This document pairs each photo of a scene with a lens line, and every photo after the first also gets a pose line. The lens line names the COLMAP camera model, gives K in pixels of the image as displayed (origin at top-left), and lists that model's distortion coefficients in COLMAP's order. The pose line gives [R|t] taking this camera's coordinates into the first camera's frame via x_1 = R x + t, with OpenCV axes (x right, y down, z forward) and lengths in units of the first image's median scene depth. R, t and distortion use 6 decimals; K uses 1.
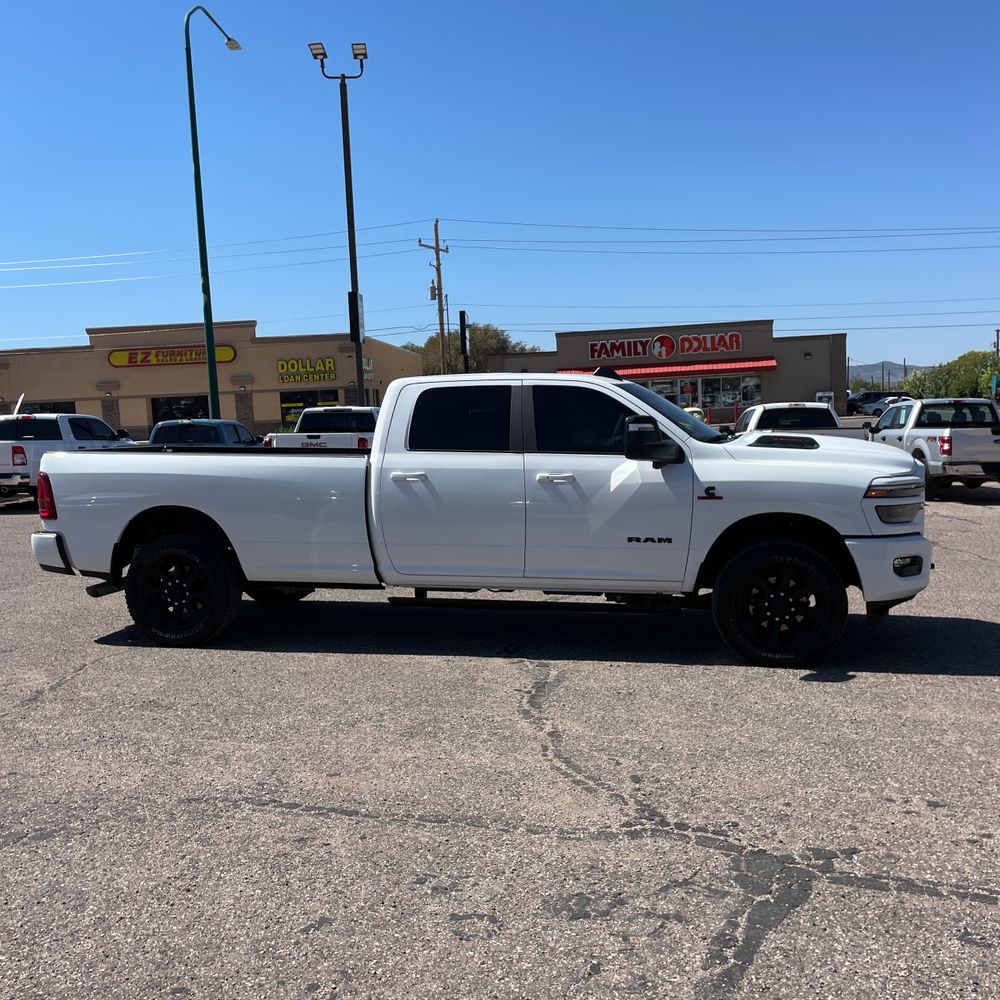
lens RADIAL K [[1015.8, 0, 509.7], [0, 1015.8, 525.6], [0, 0, 1]] dist [0.117798, -0.146591]
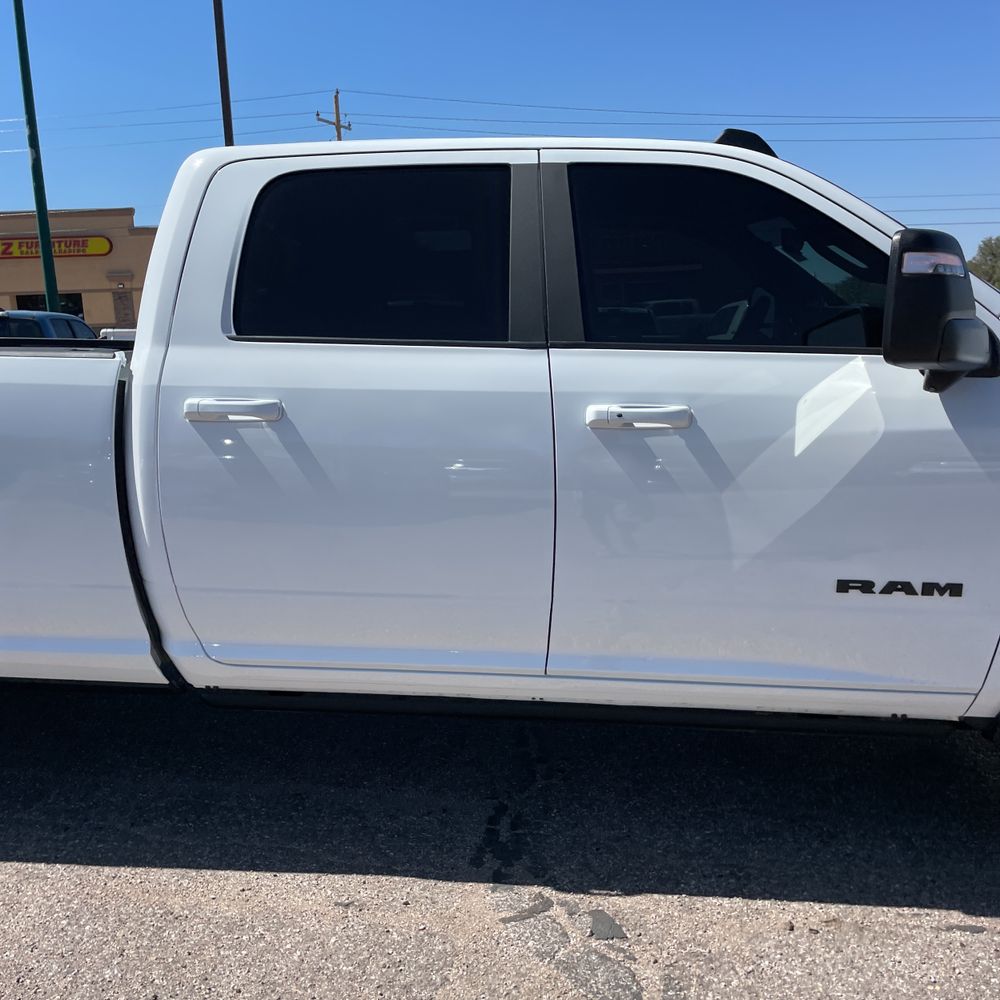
lens RADIAL K [[1015.8, 0, 509.7], [0, 1015.8, 525.6], [0, 0, 1]] dist [0.117798, -0.146591]
pose [[0.996217, -0.009735, 0.086356, -0.032337], [0.002147, 0.996160, 0.087531, -0.039218], [-0.086876, -0.087014, 0.992412, 0.622452]]
